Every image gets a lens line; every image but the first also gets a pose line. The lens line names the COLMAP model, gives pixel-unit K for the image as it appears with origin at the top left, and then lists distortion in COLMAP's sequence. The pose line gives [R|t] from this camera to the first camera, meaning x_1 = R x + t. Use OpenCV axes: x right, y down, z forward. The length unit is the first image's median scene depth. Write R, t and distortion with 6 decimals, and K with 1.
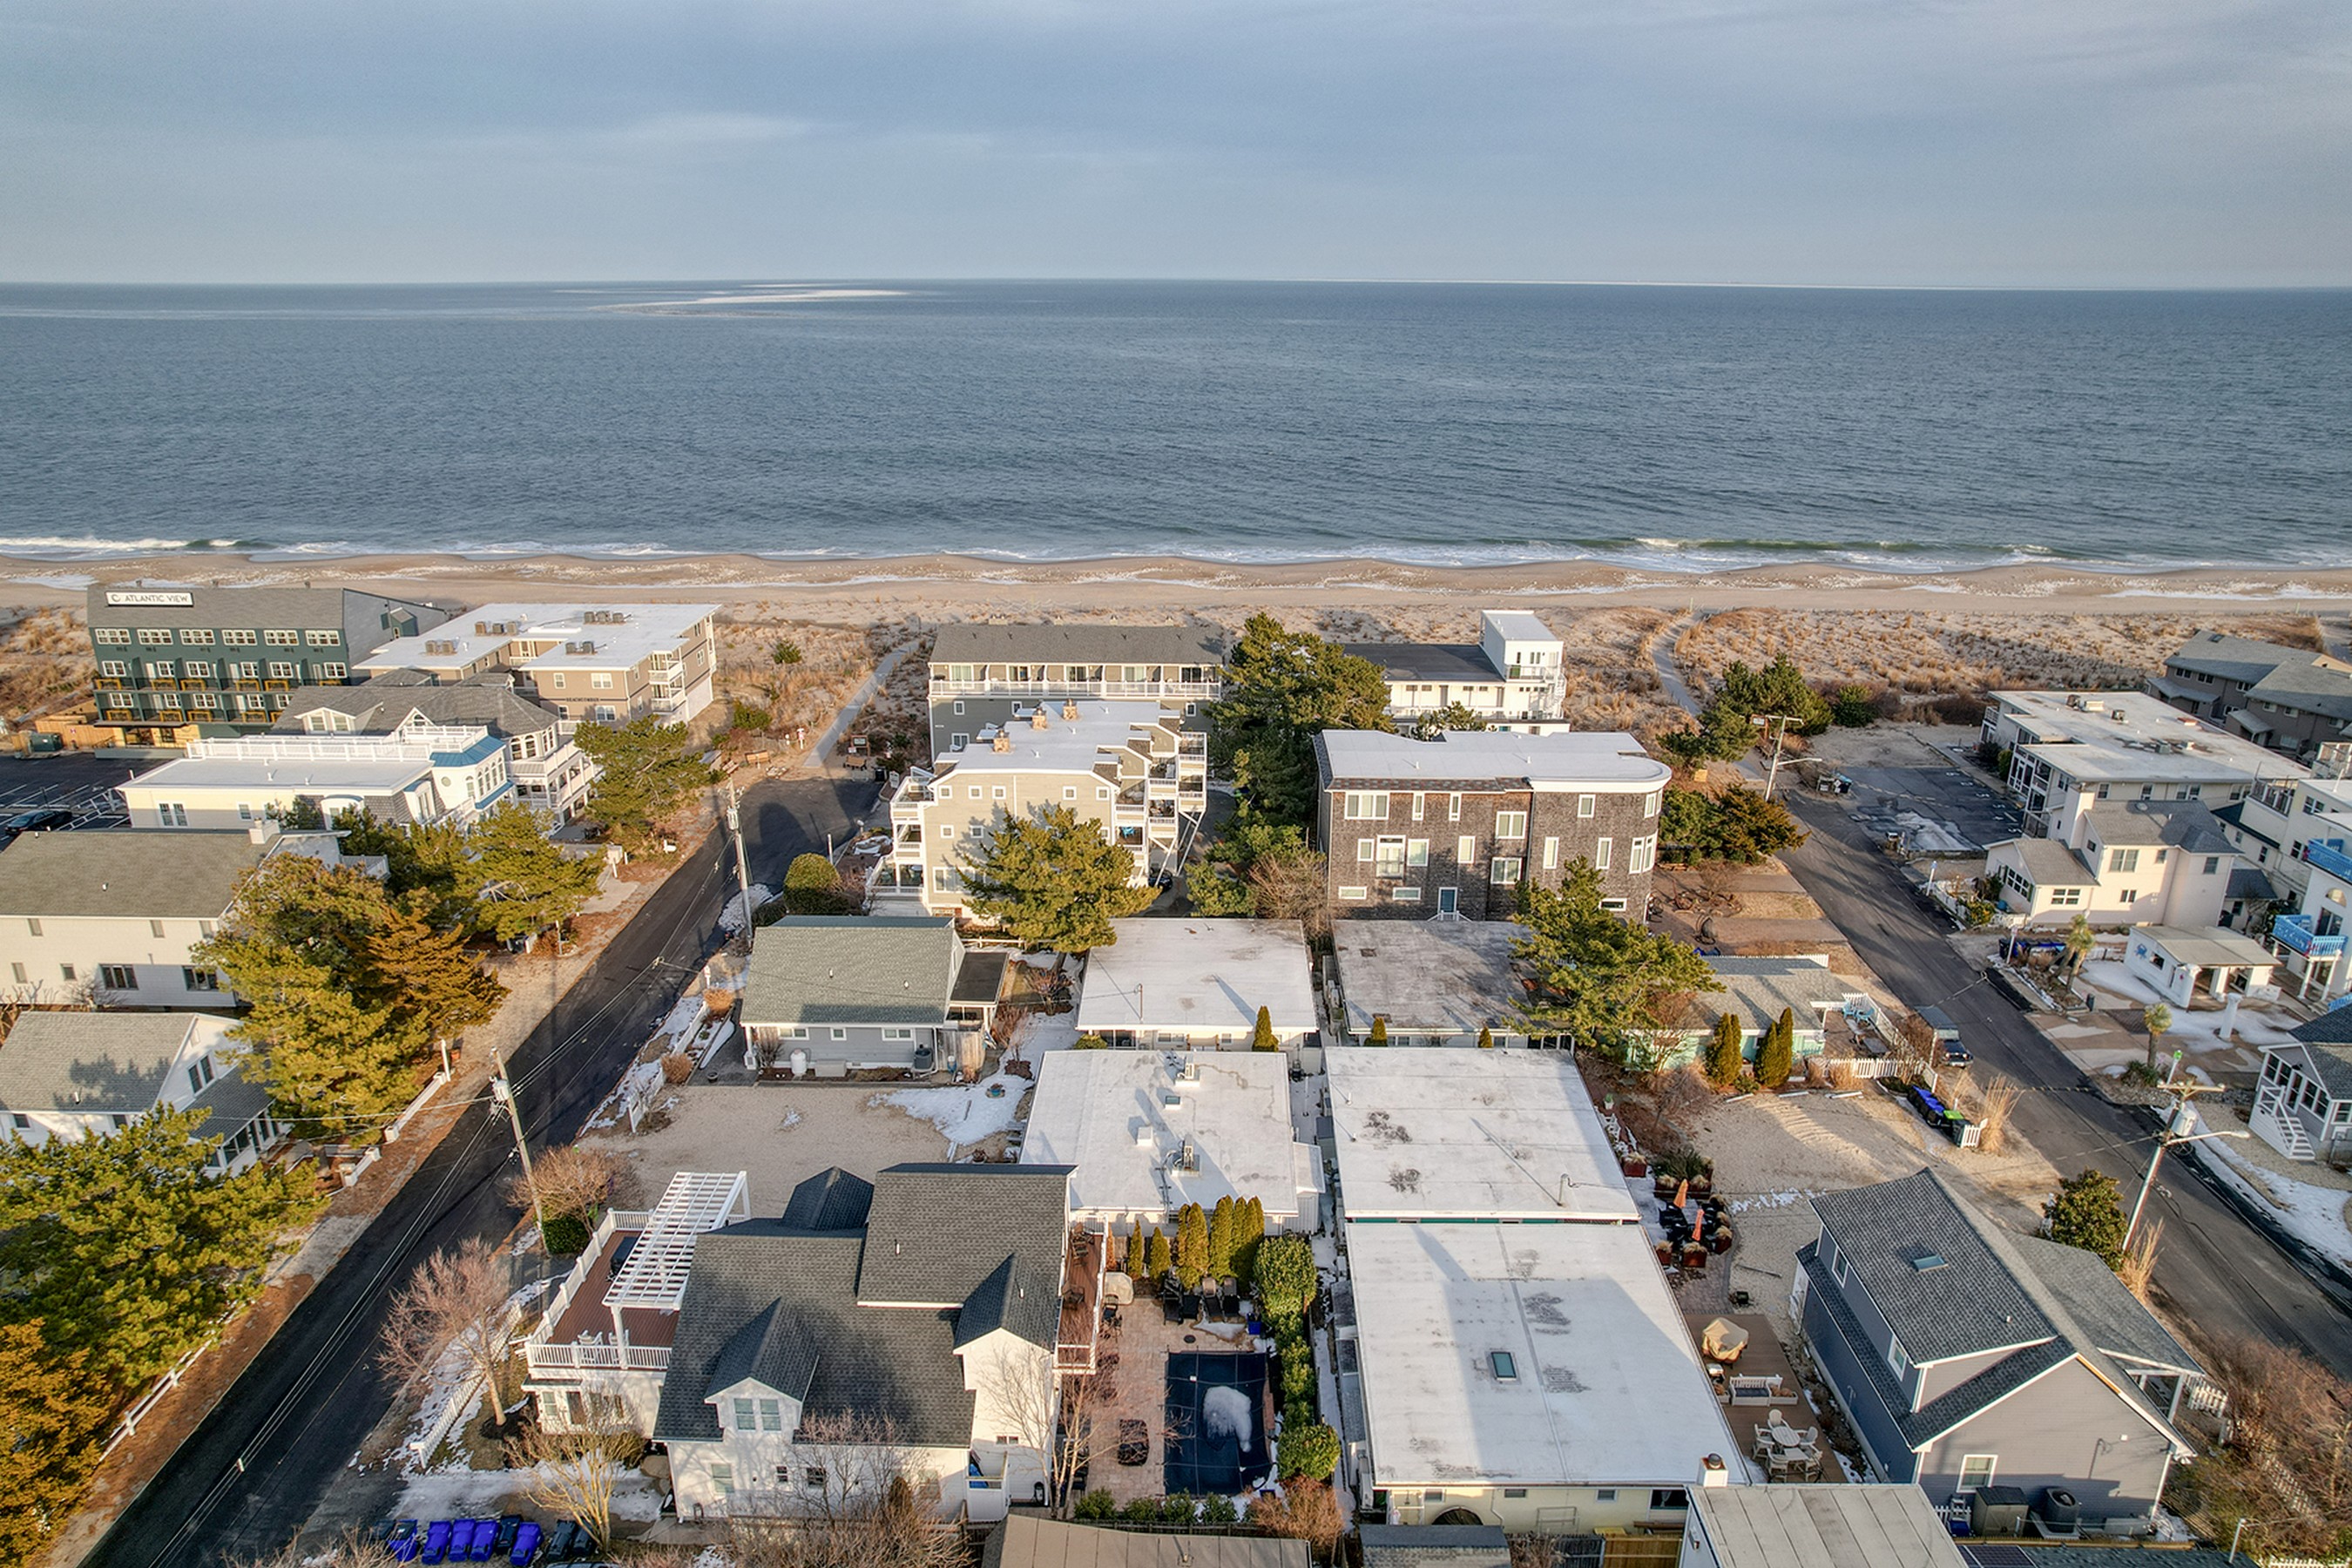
lens RADIAL K [[1569.6, 0, 1176.0], [0, 1569.6, 784.0], [0, 0, 1]] dist [-0.073092, 0.063780]
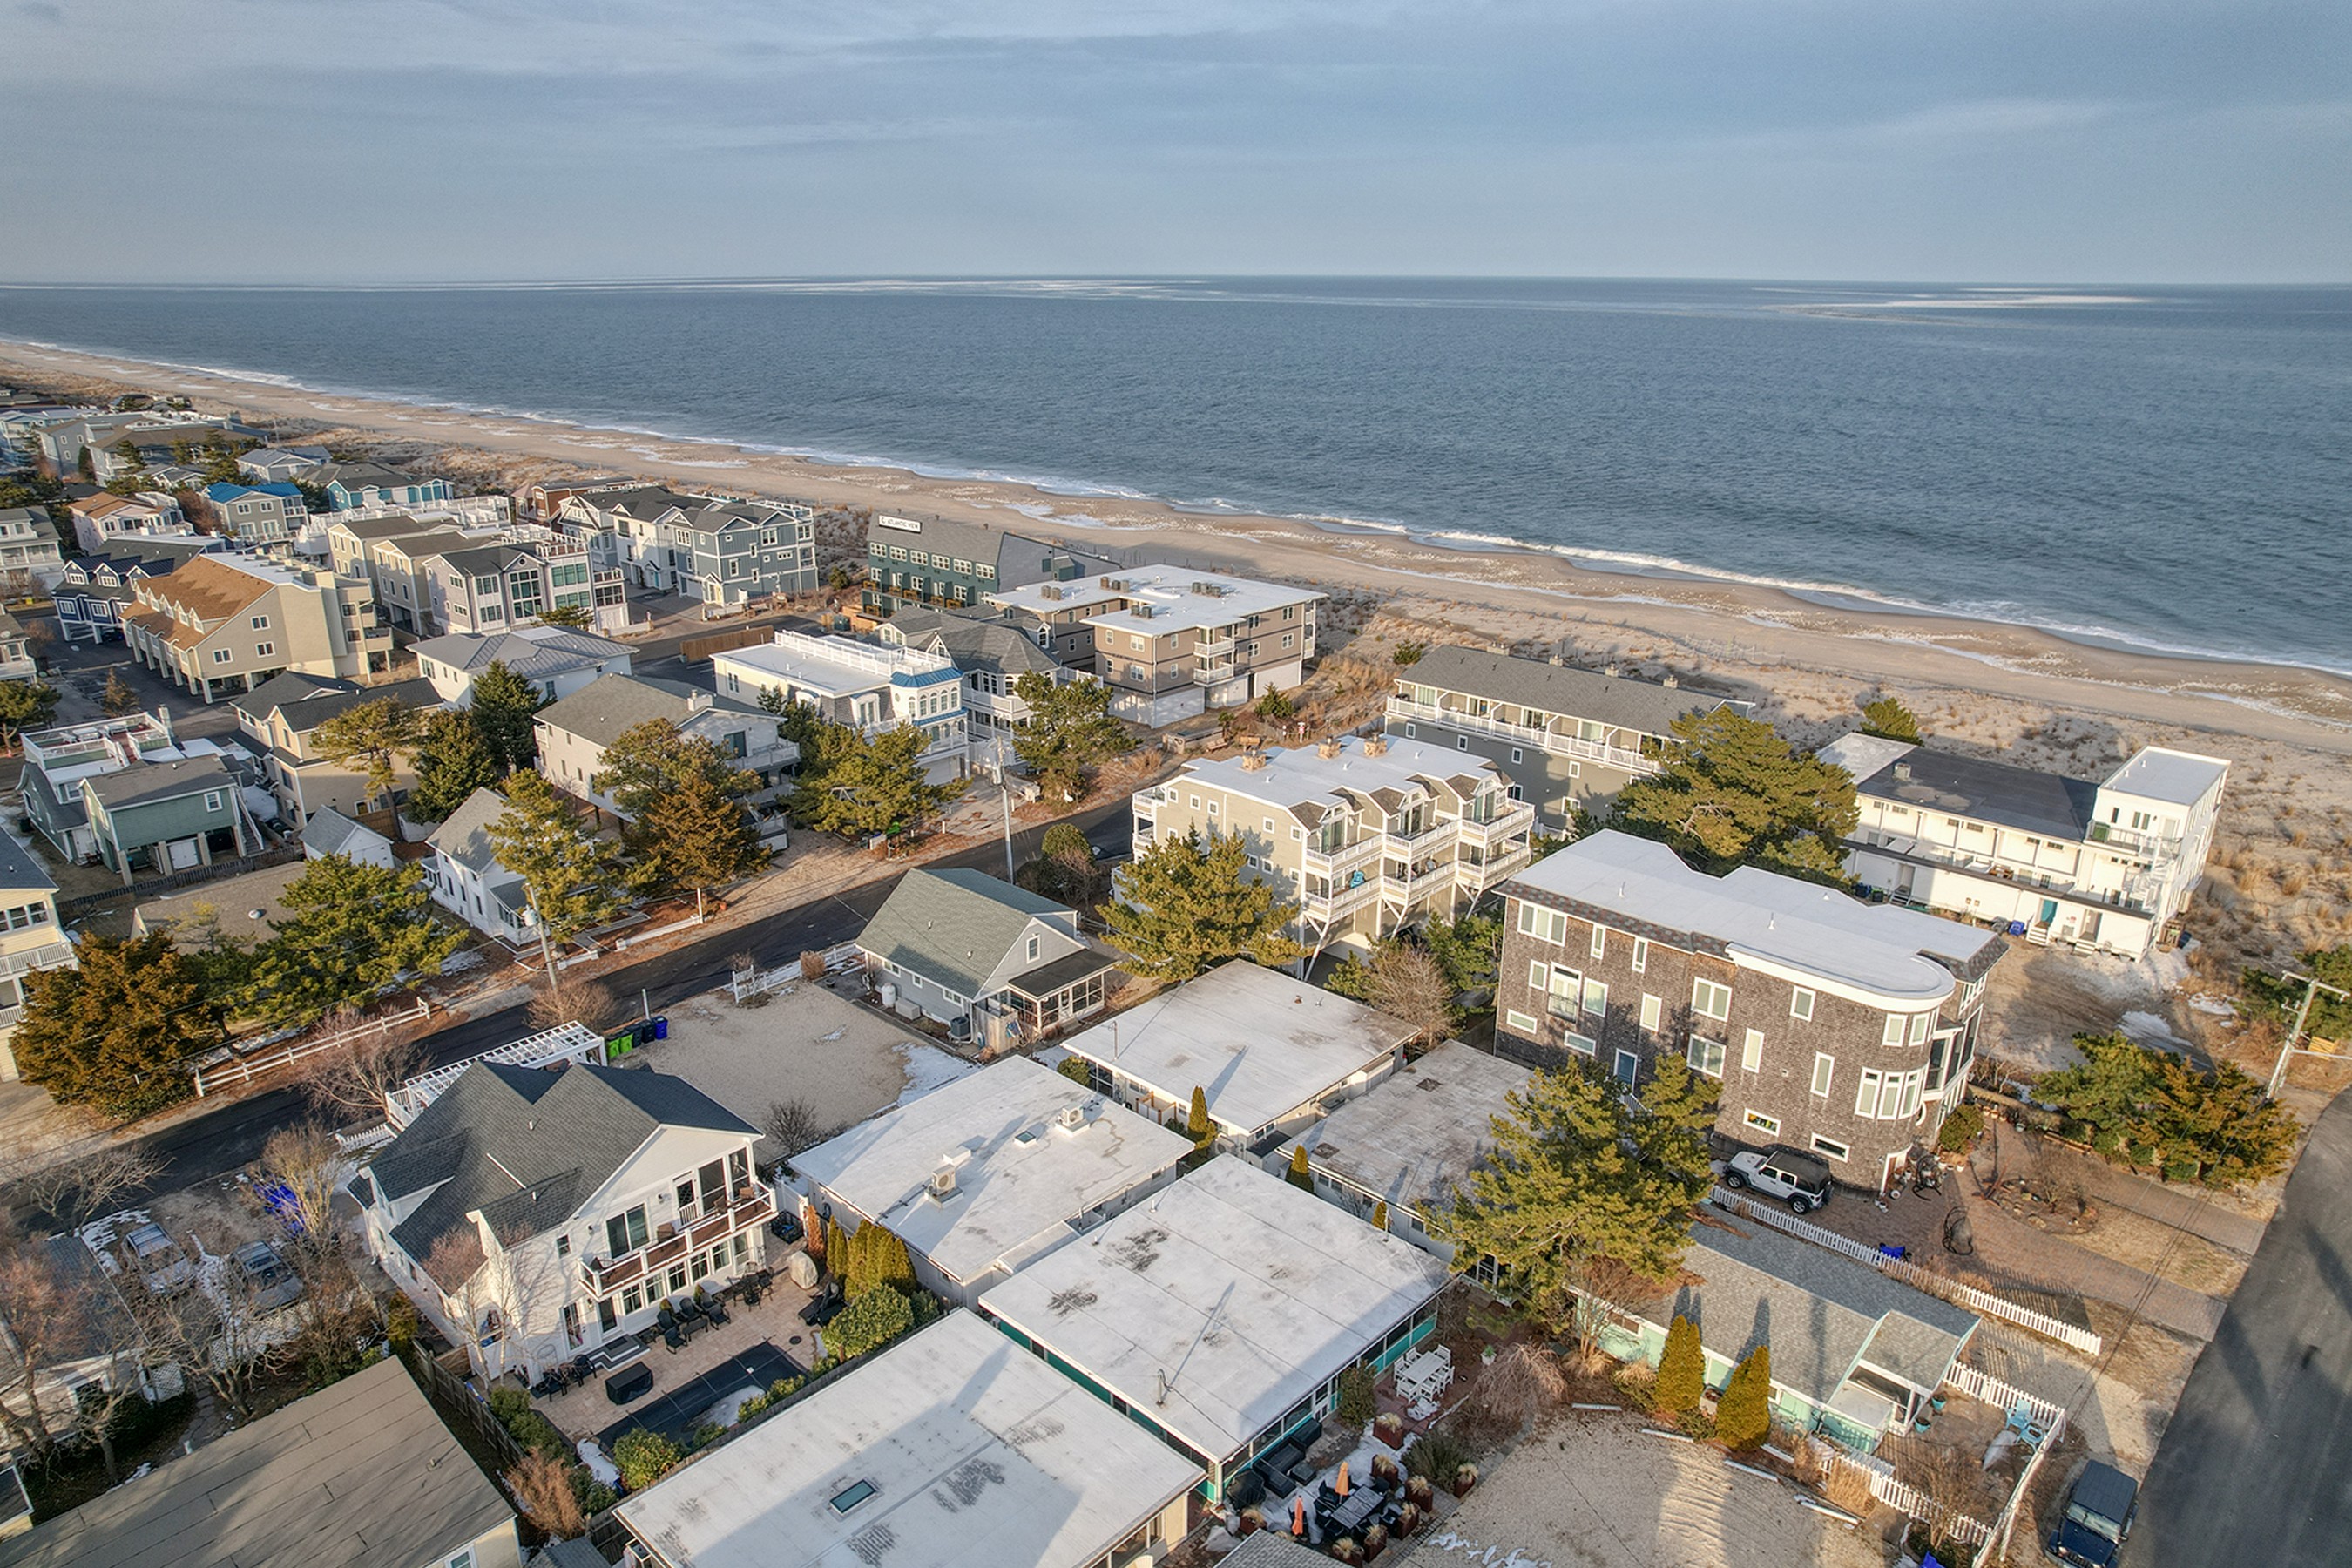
lens RADIAL K [[1569.6, 0, 1176.0], [0, 1569.6, 784.0], [0, 0, 1]] dist [-0.073092, 0.063780]
pose [[0.728978, 0.213336, -0.650445, 0.497174], [-0.212751, 0.973749, 0.080937, -0.082576], [0.650636, 0.079382, 0.755229, 0.243968]]
